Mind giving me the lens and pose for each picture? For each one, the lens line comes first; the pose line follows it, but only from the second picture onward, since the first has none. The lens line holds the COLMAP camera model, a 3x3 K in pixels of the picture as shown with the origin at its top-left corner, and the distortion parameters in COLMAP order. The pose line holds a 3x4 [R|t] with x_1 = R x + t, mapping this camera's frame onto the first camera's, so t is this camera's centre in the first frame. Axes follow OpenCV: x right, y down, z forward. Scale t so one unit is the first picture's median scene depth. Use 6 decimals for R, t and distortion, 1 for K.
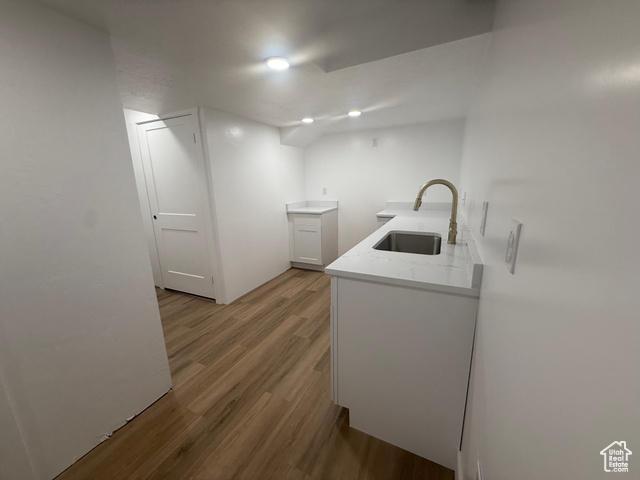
lens RADIAL K [[255.3, 0, 318.7], [0, 255.3, 239.8], [0, 0, 1]] dist [0.000639, -0.000121]
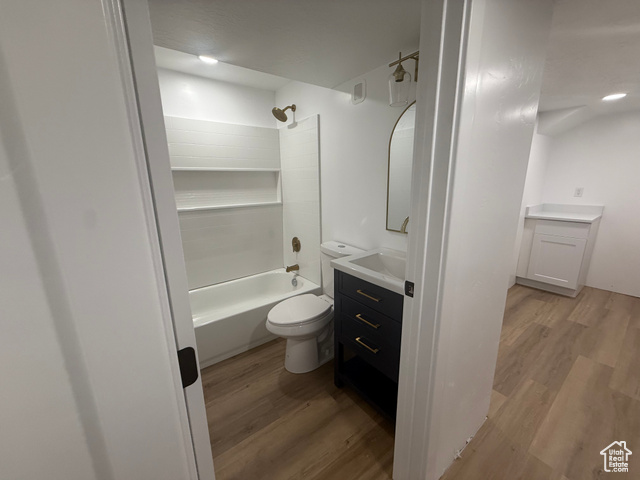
lens RADIAL K [[255.3, 0, 318.7], [0, 255.3, 239.8], [0, 0, 1]] dist [0.000639, -0.000121]
pose [[0.889007, 0.109070, -0.444714, -0.514583], [-0.103343, 0.993950, 0.037189, 0.003033], [0.446080, 0.012897, 0.894900, -0.041052]]
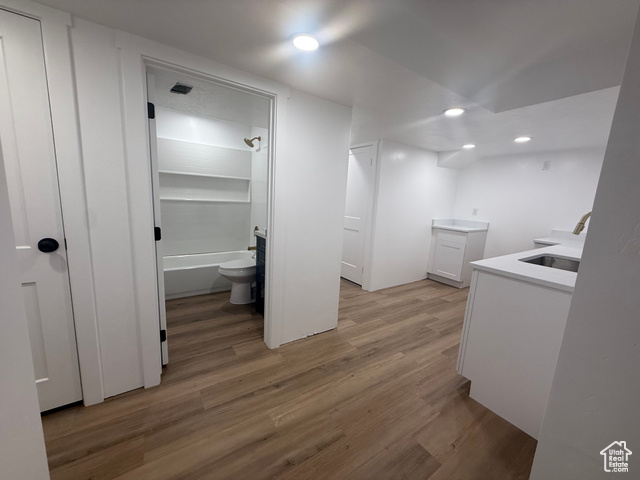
lens RADIAL K [[255.3, 0, 318.7], [0, 255.3, 239.8], [0, 0, 1]] dist [0.000639, -0.000121]
pose [[0.864506, 0.151106, -0.479370, -0.017057], [-0.181357, 0.983268, -0.017119, 0.080309], [0.468763, 0.101736, 0.877446, -0.278547]]
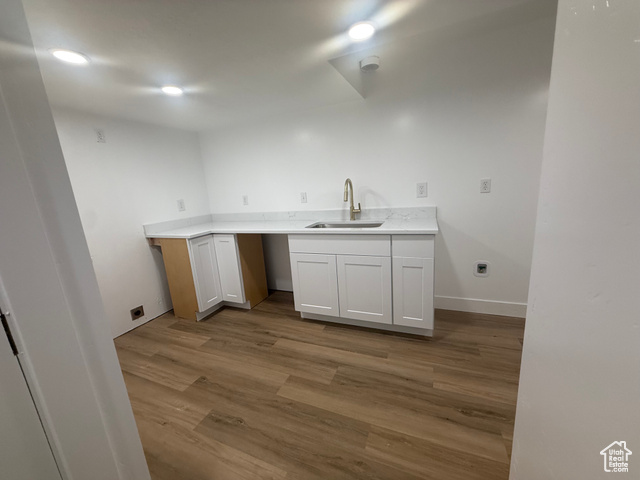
lens RADIAL K [[255.3, 0, 318.7], [0, 255.3, 239.8], [0, 0, 1]] dist [0.000639, -0.000121]
pose [[-0.049658, -0.176366, 0.983071, -0.673976], [0.294677, 0.937882, 0.183144, -0.145089], [-0.954306, 0.298783, 0.005398, 0.817519]]
